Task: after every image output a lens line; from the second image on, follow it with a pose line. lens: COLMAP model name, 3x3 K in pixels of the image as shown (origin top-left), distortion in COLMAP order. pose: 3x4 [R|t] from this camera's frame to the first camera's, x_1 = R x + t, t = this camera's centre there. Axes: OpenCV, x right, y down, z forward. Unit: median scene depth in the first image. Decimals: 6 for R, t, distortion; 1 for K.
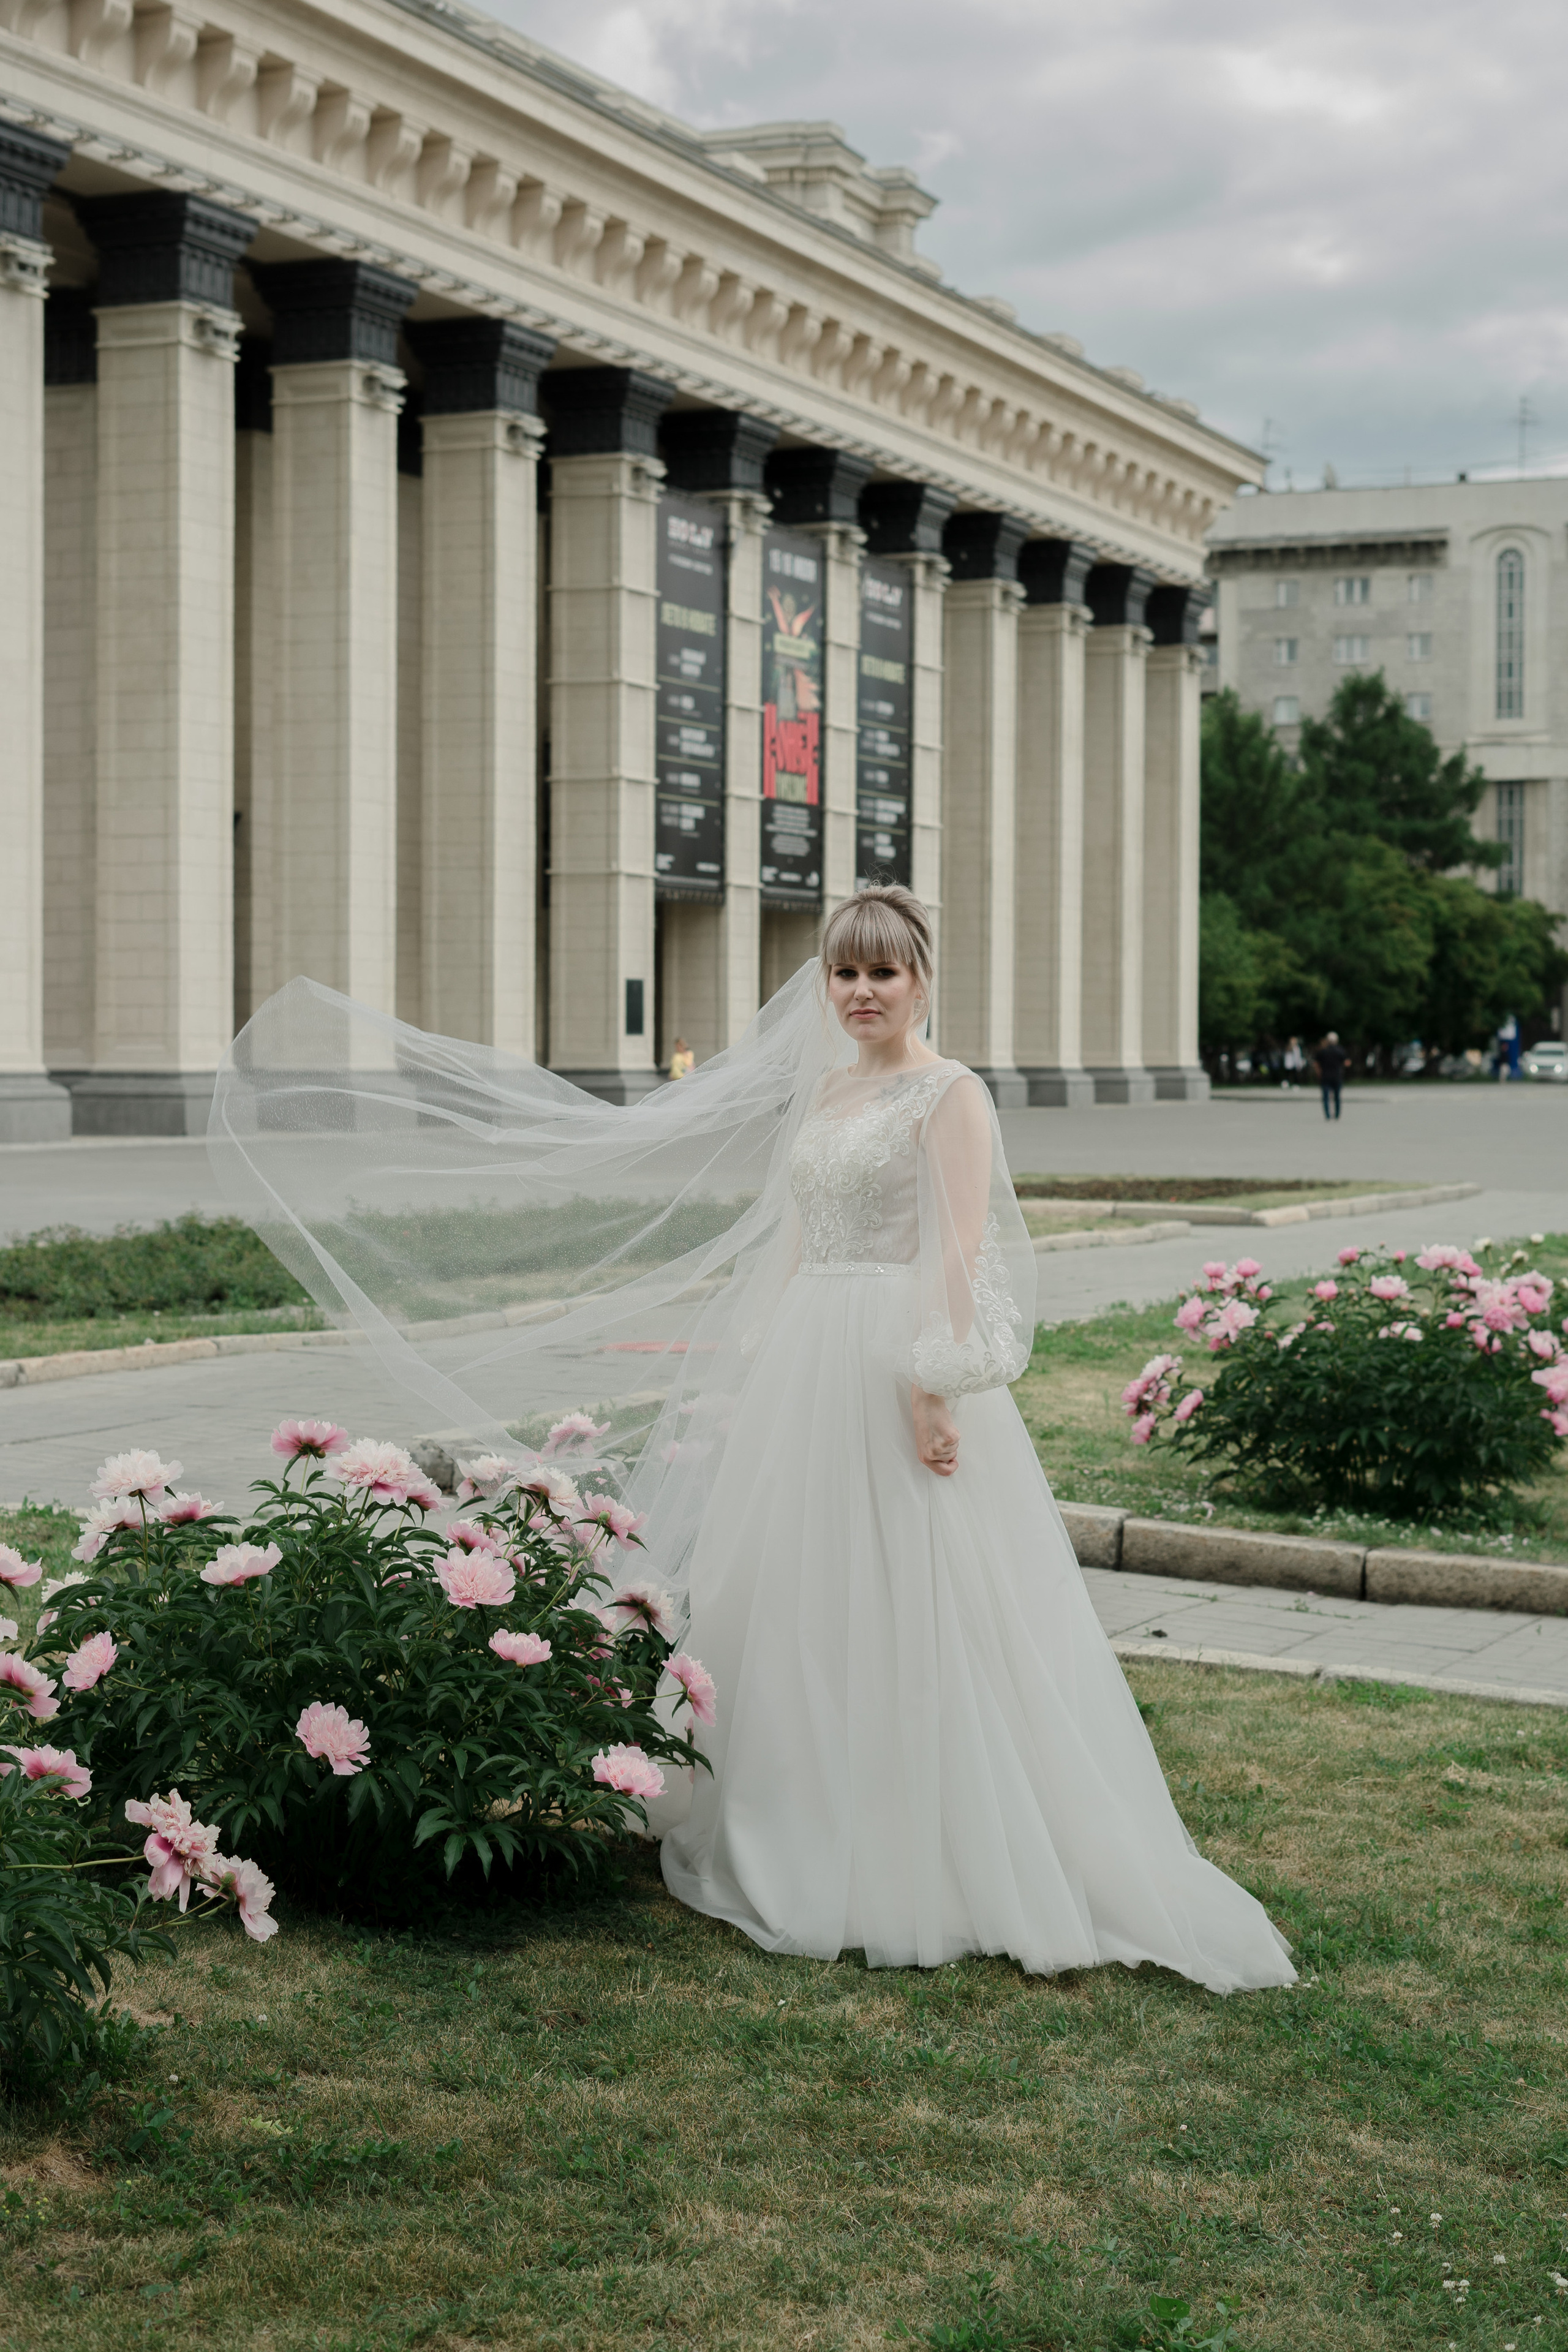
lens RADIAL K [[4019.4, 0, 767.9], [0, 4019.4, 1170.1], [0, 0, 1]] dist [-0.032142, -0.109858]
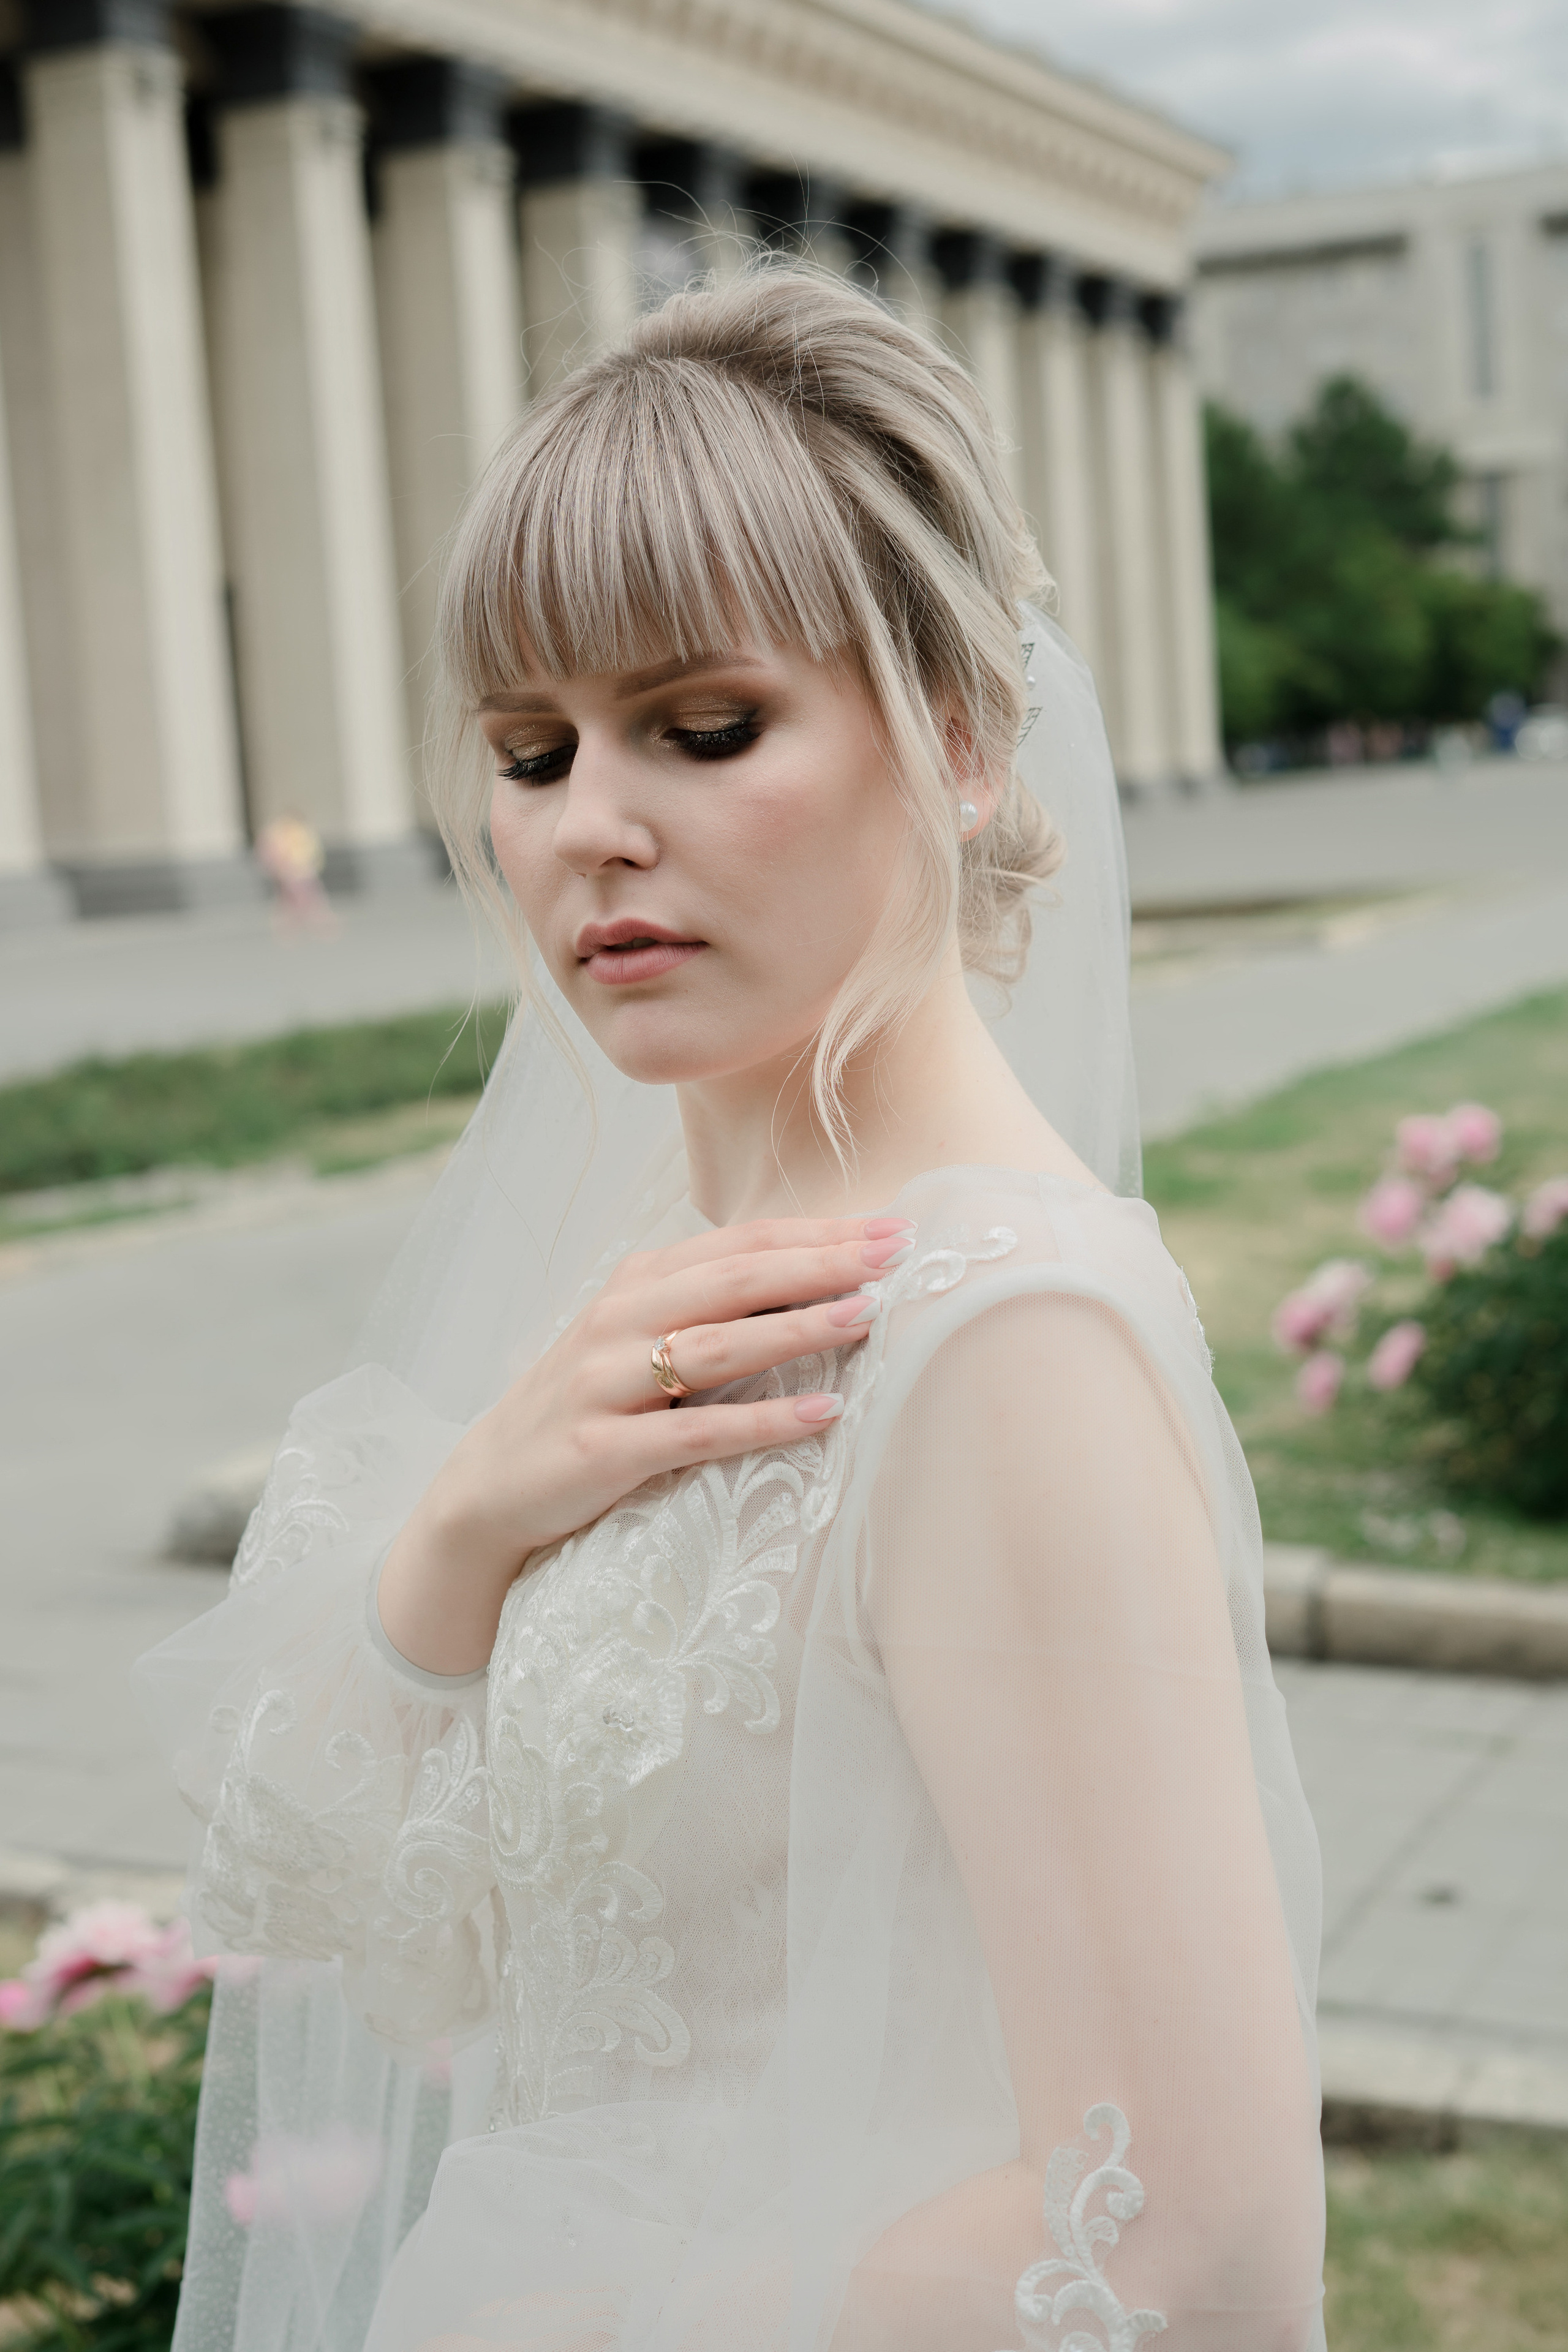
lens RADIAL K [[3489.5, 0, 832.0], [0, 3489.5, 1101.6], [0, 0, 1]] dist [-0.329894, 1.632693]
pose [[0.997424, -0.071726, -0.000156, 0.007242], [0.071579, 0.995230, 0.066287, -0.008622], [-0.004599, -0.066127, 0.997801, 0.173341]]
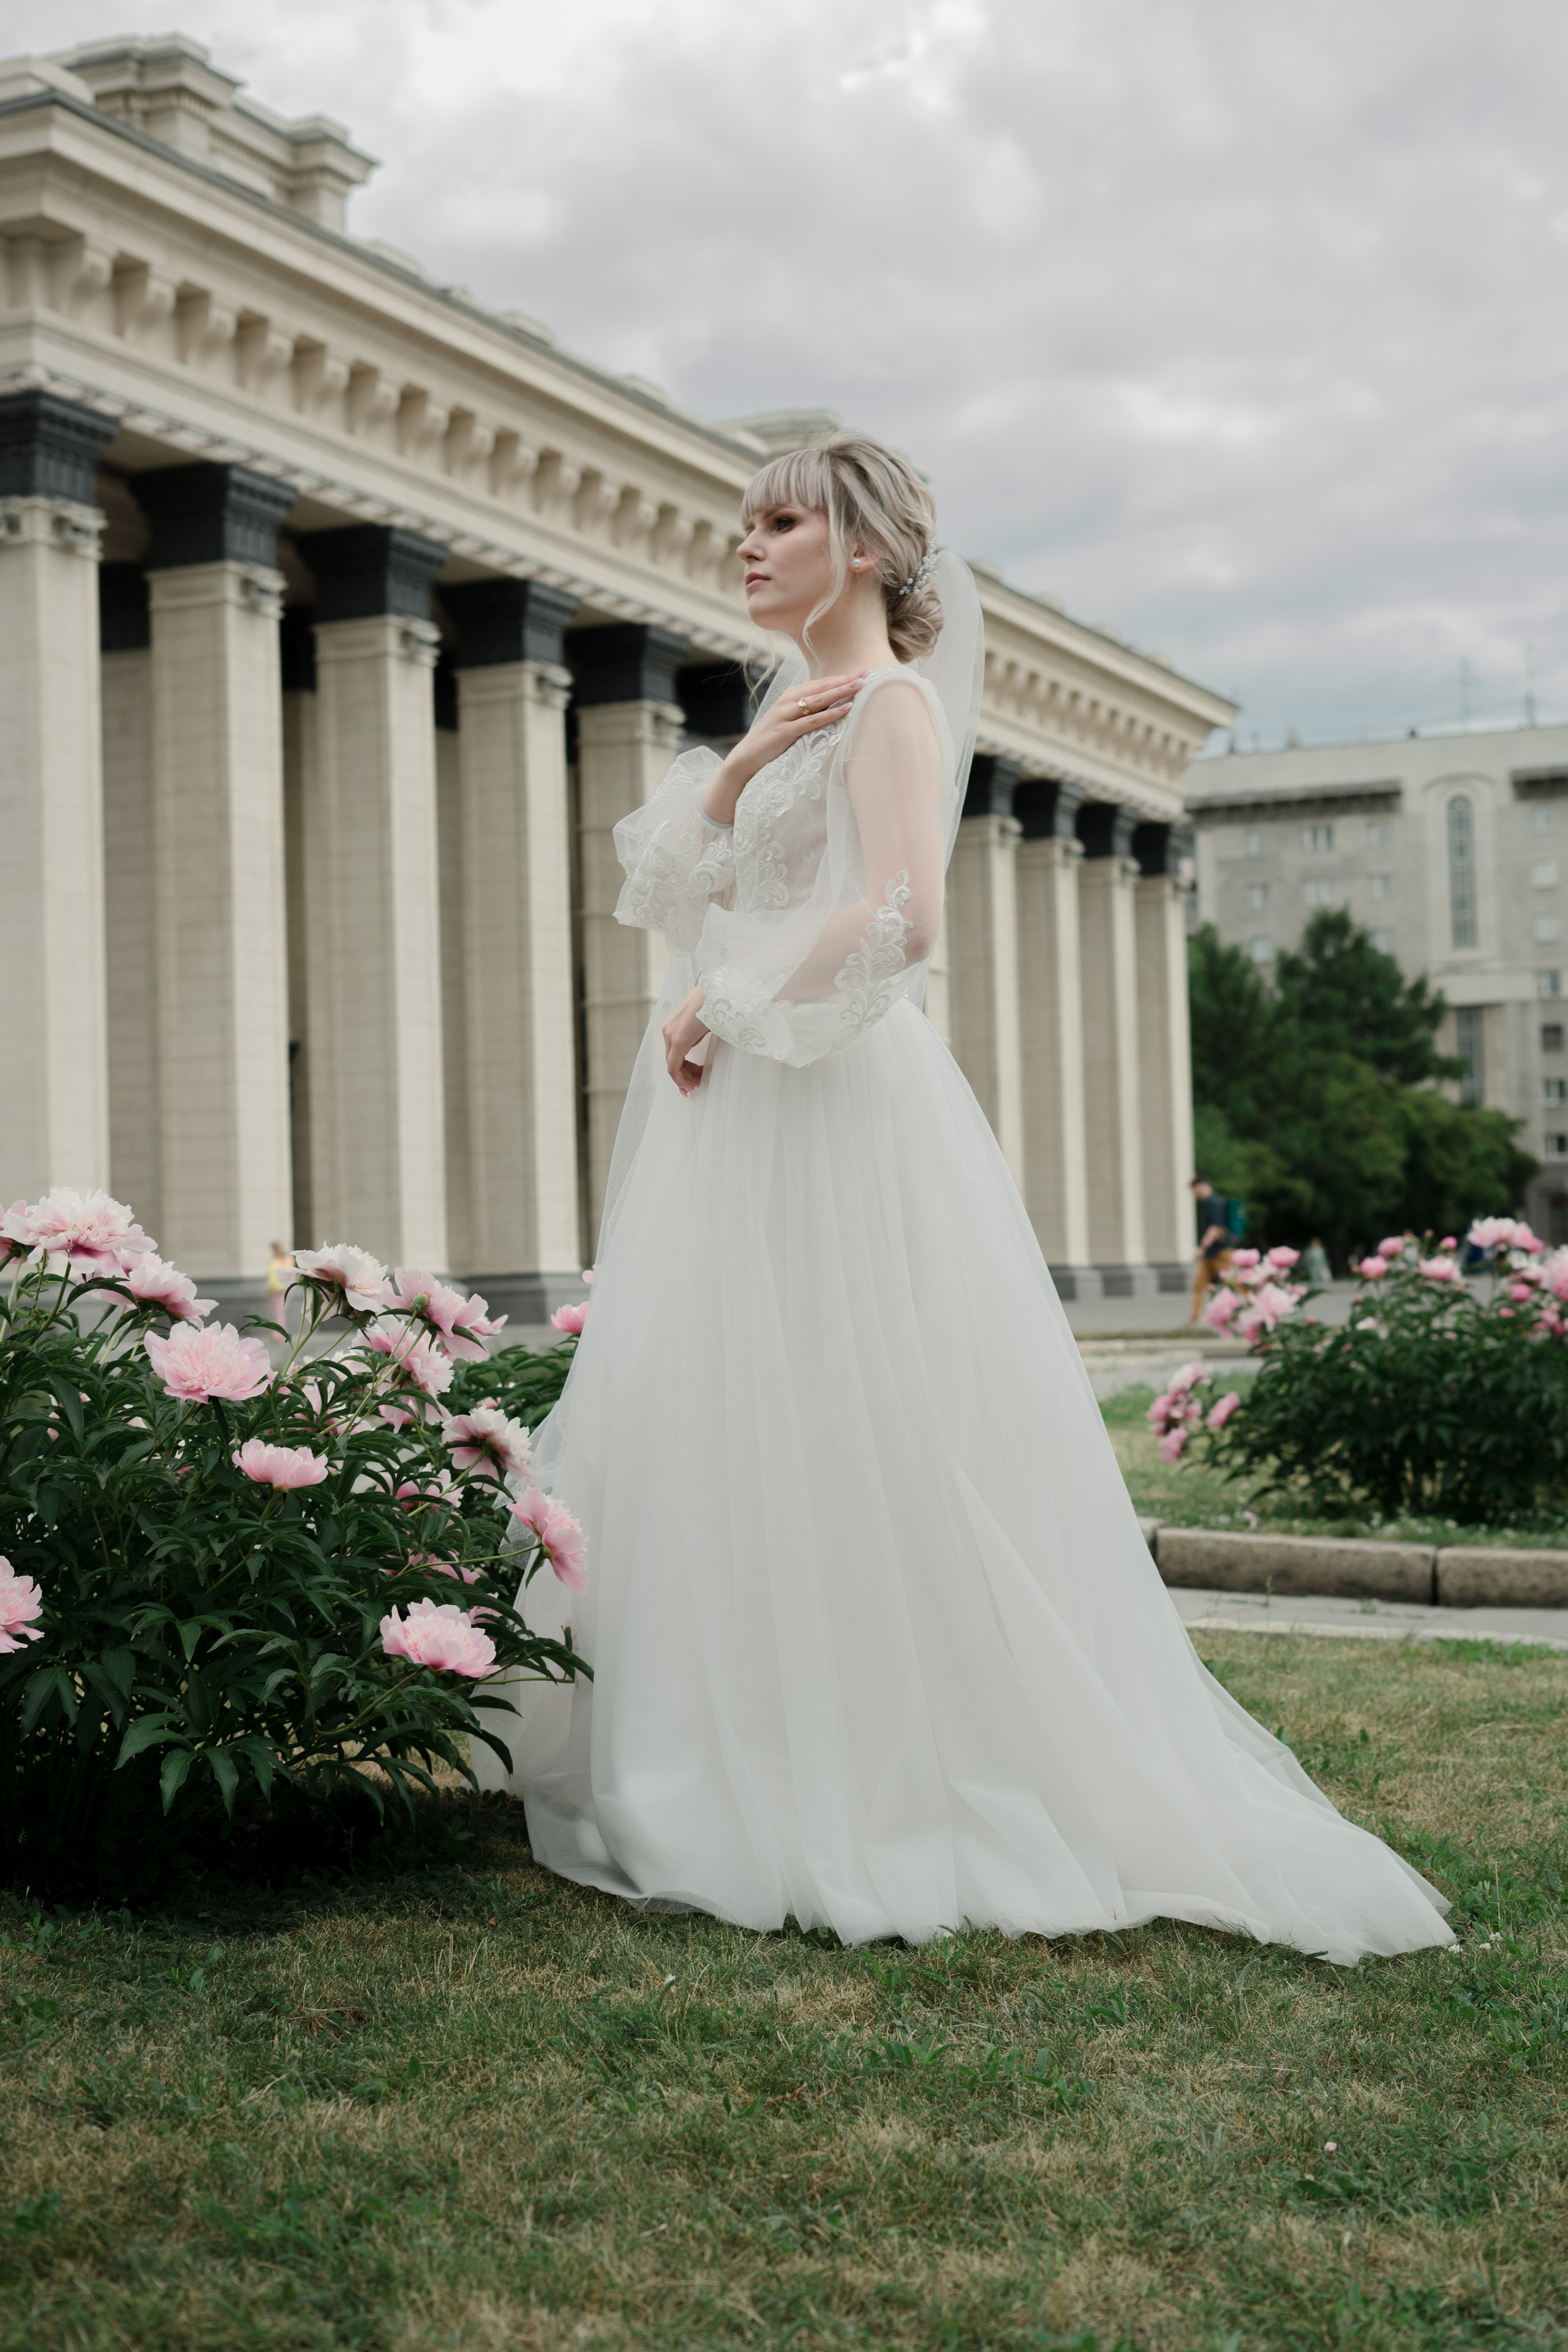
lens RADIAL K [[3484.8, 0, 784.0], [0, 3484.8, 1176.0], [0, 0, 1]] dist [-0.029558, -0.086055]
pose [[0.999402, -0.033696, -0.007824, 0.005509], [0.033027, 0.996723, -0.073836, 0.022793], [0.010287, 0.073534, 0.997240, 0.082942]]
